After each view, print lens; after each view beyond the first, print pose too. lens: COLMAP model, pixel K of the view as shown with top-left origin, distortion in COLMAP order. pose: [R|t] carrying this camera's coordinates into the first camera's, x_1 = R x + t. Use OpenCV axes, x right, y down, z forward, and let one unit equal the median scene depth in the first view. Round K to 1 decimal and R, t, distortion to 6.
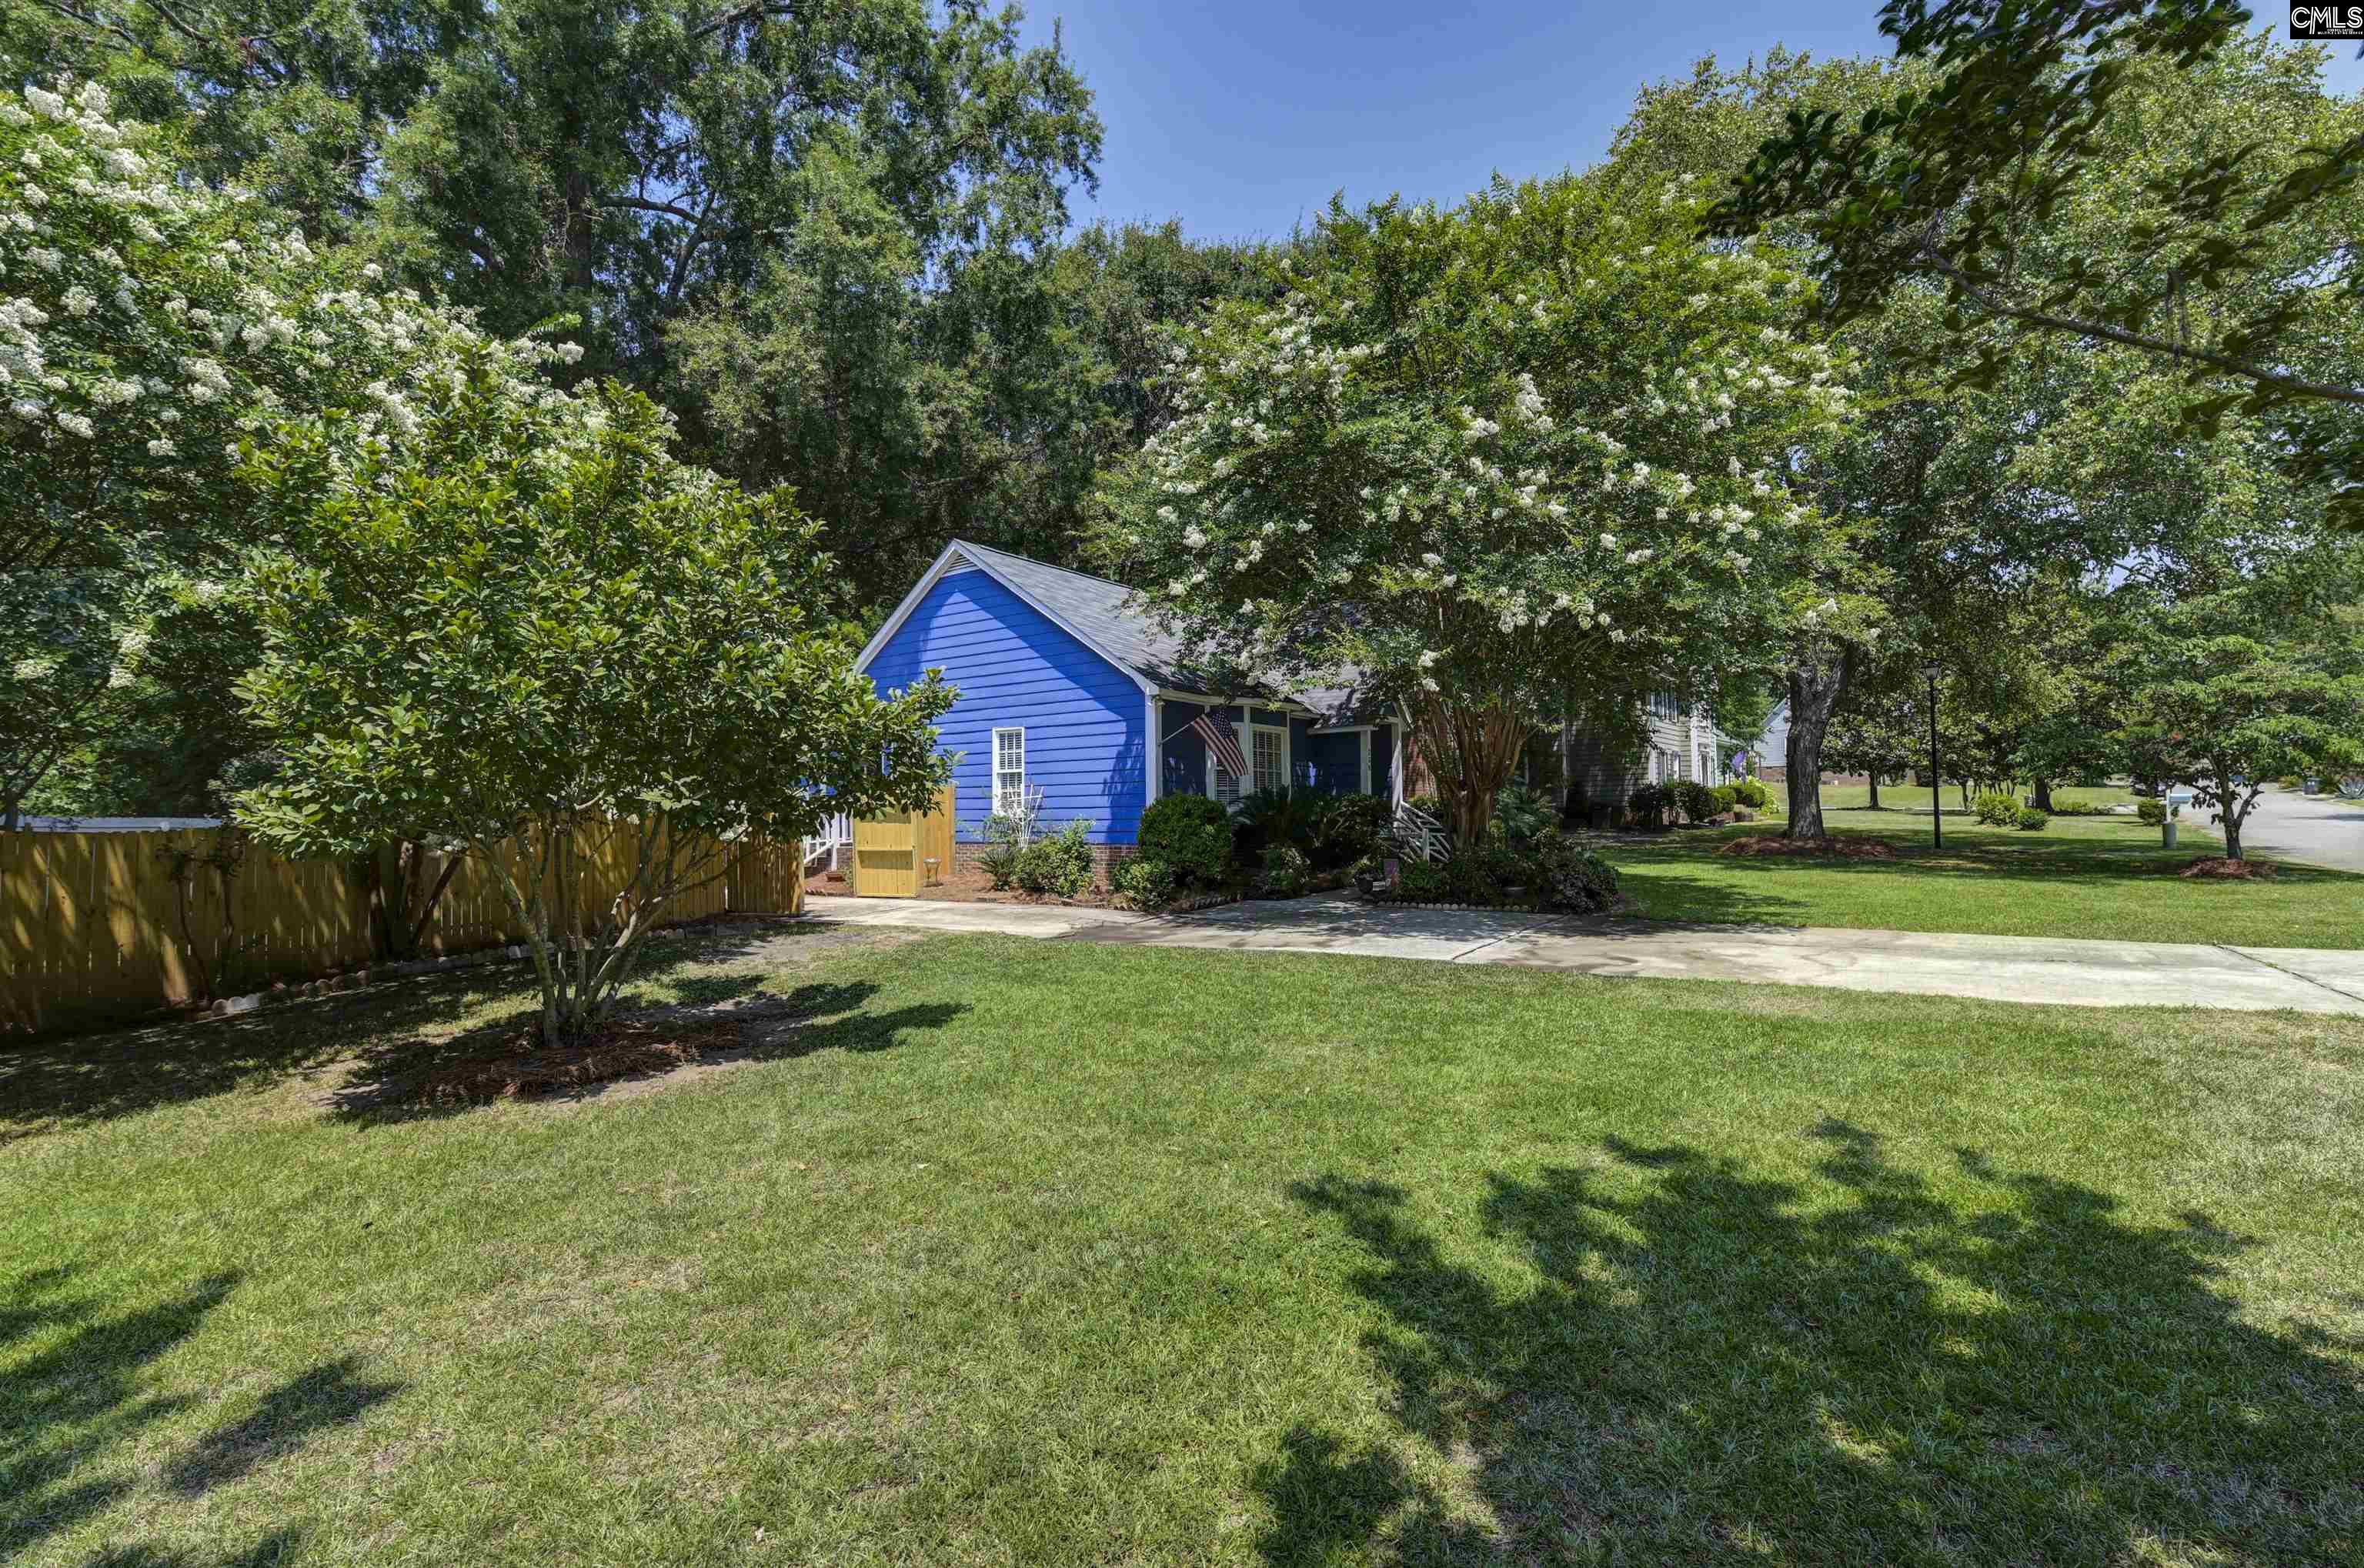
lens RADIAL K [[1030.3, 0, 1182.0], [0, 1030.3, 784.0], [0, 0, 1]] dist [-0.002049, -0.000133]
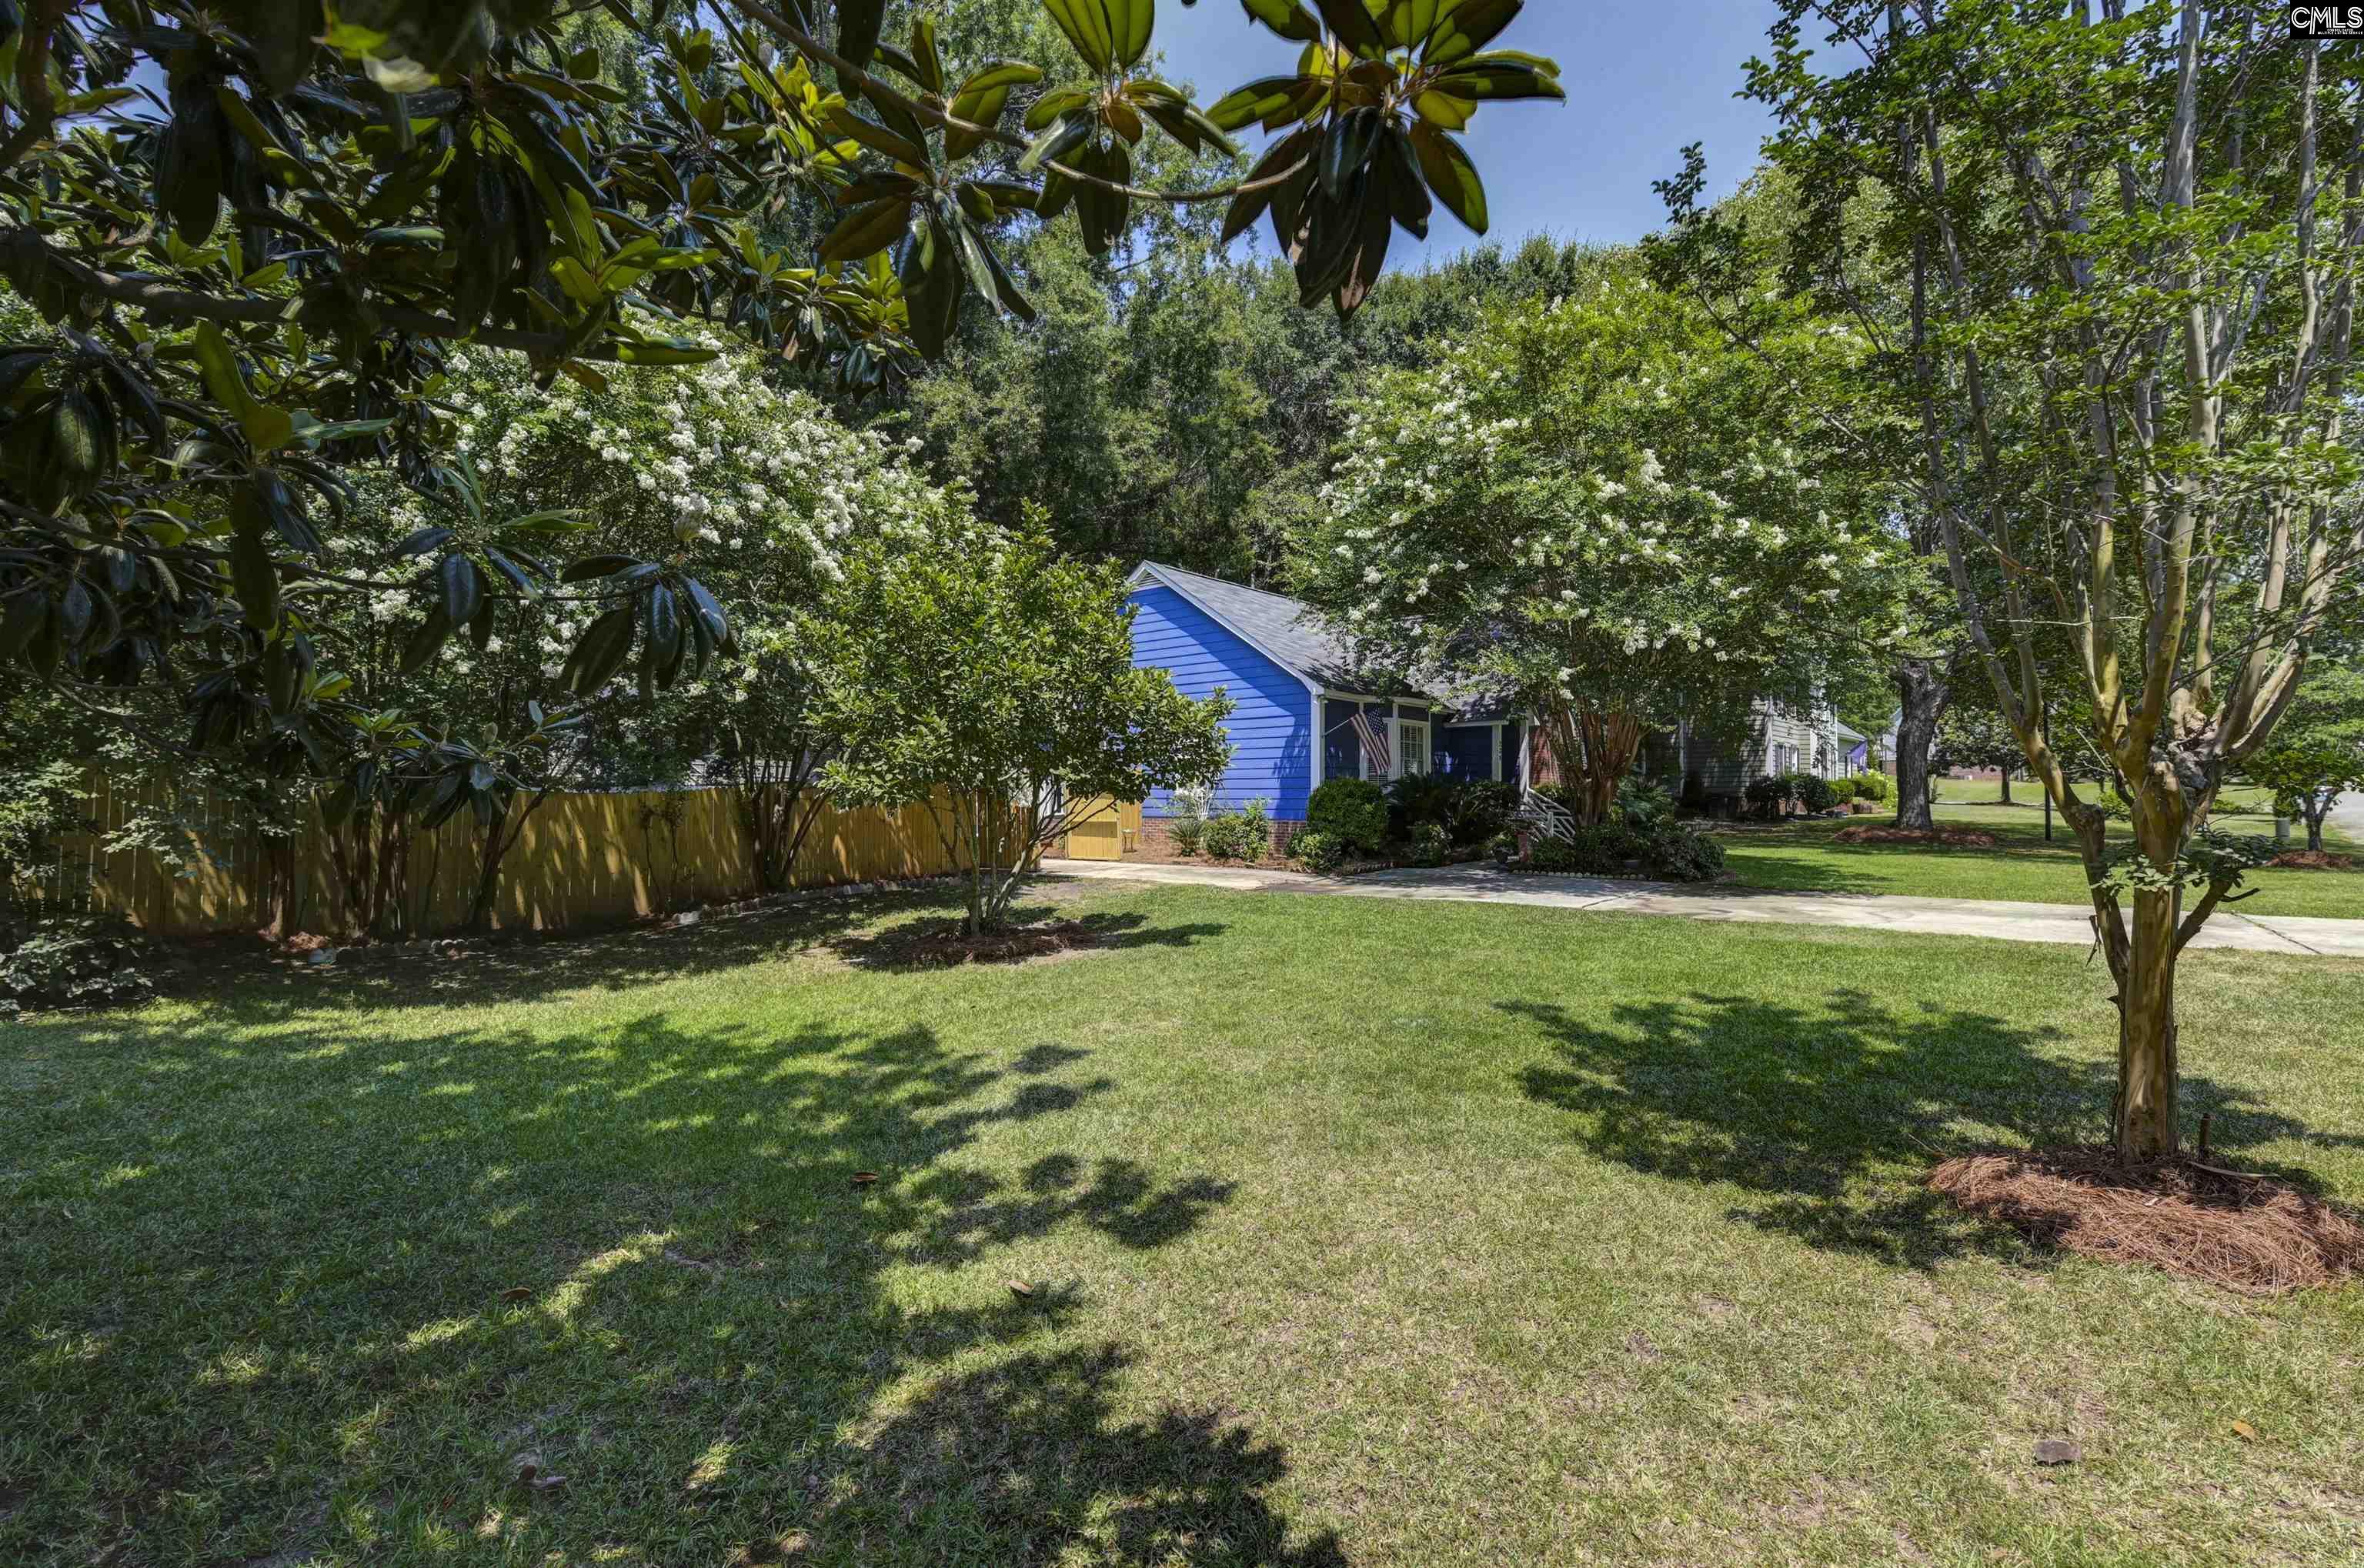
lens RADIAL K [[1016.7, 0, 1183.4], [0, 1016.7, 777.8], [0, 0, 1]] dist [-0.001537, -0.000505]
pose [[0.994692, 0.013726, -0.101980, -0.070217], [-0.012931, 0.999881, 0.008453, 0.002009], [0.102084, -0.007089, 0.994751, -0.209625]]
